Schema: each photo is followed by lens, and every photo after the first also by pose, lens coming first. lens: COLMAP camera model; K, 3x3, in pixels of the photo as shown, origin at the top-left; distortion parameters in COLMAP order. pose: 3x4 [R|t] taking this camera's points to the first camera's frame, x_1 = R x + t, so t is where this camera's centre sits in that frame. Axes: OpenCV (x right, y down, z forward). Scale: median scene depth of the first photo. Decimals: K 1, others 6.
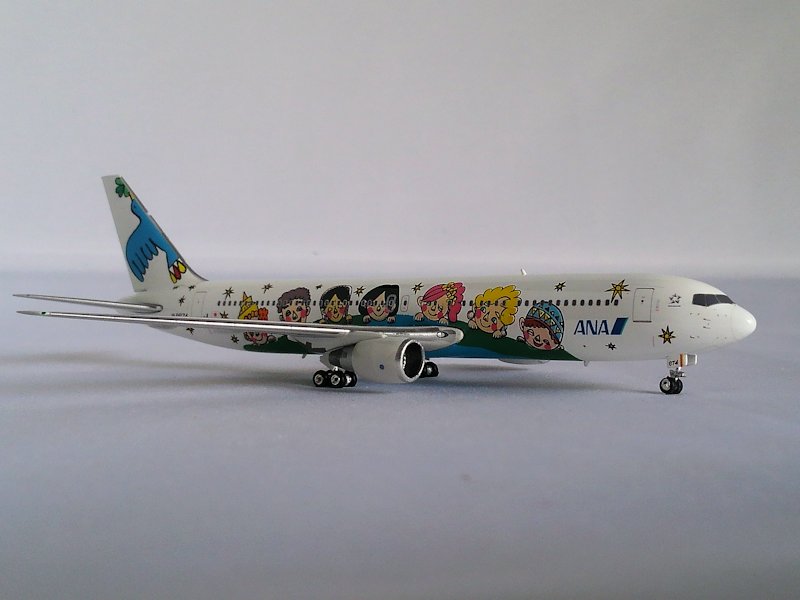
lens RADIAL K [[1379.5, 0, 400.0], [0, 1379.5, 300.0], [0, 0, 1]] dist [0.161307, 0.090517]
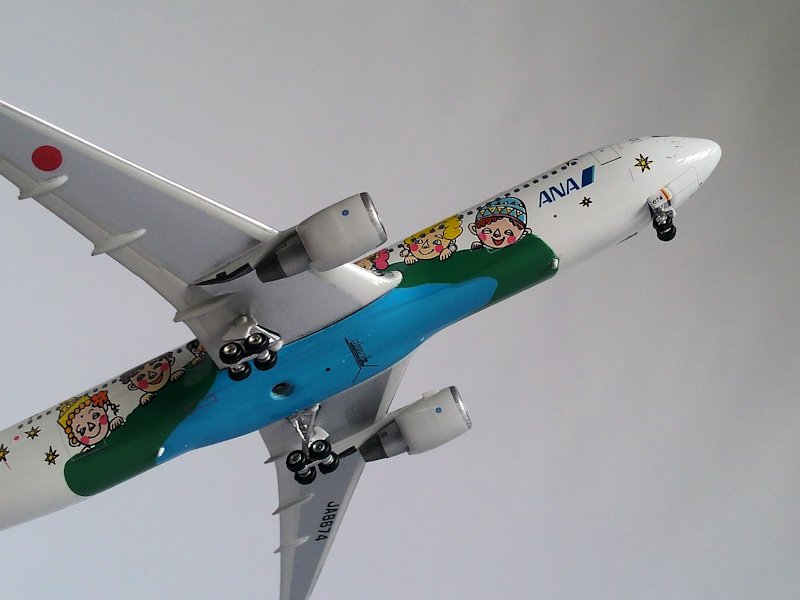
lens RADIAL K [[1379.5, 0, 400.0], [0, 1379.5, 300.0], [0, 0, 1]] dist [0.161307, 0.090517]
pose [[0.903825, 0.037579, 0.426248, -0.295673], [0.311983, 0.623891, -0.716538, 0.605321], [-0.292859, 0.780607, 0.552164, 0.552067]]
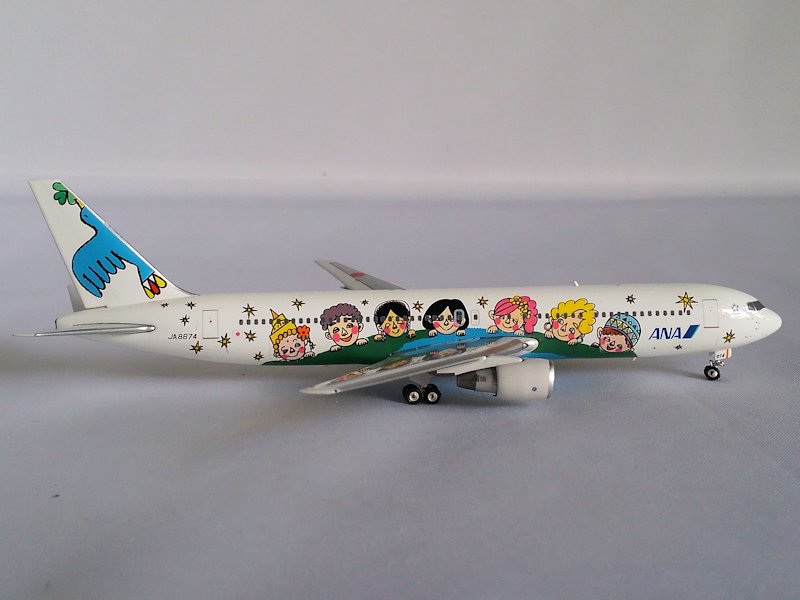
lens RADIAL K [[1379.5, 0, 400.0], [0, 1379.5, 300.0], [0, 0, 1]] dist [0.161307, 0.090517]
pose [[0.774035, -0.100966, 0.625040, -0.730353], [0.009994, 0.989028, 0.147387, -0.174410], [-0.633064, -0.107837, 0.766552, 0.205264]]
